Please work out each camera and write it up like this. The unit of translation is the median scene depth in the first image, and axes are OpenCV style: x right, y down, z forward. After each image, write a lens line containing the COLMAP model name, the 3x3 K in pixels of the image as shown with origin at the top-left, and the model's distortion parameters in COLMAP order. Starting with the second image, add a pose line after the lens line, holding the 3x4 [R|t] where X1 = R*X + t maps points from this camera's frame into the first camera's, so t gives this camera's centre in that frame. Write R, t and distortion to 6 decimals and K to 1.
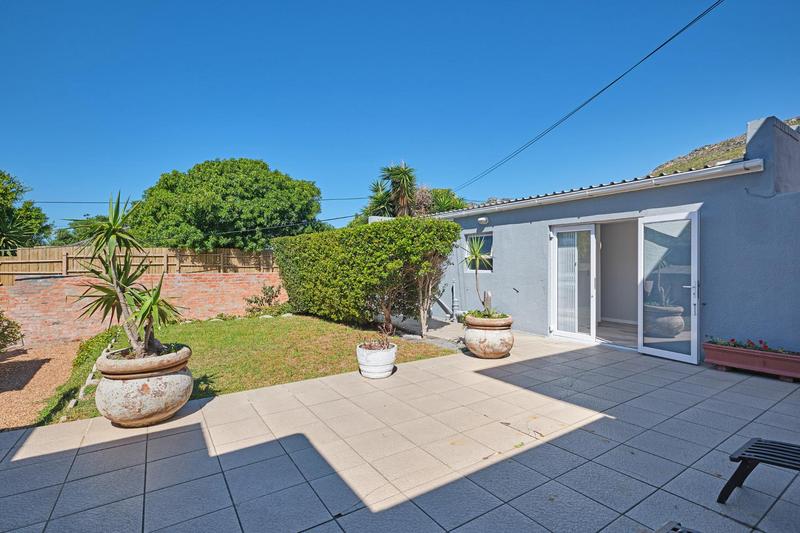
lens RADIAL K [[376.0, 0, 397.8], [0, 376.0, 268.7], [0, 0, 1]] dist [0.000553, 0.000015]
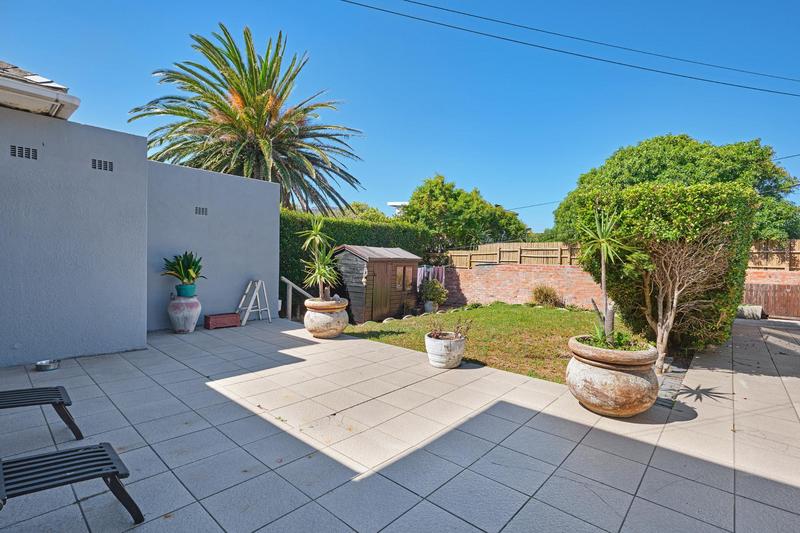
lens RADIAL K [[376.0, 0, 397.6], [0, 376.0, 258.5], [0, 0, 1]] dist [0.000553, 0.000015]
pose [[0.261791, 0.013117, -0.965035, 0.837531], [-0.030938, 0.999508, 0.005193, 0.006131], [0.964629, 0.028497, 0.262068, 0.613319]]
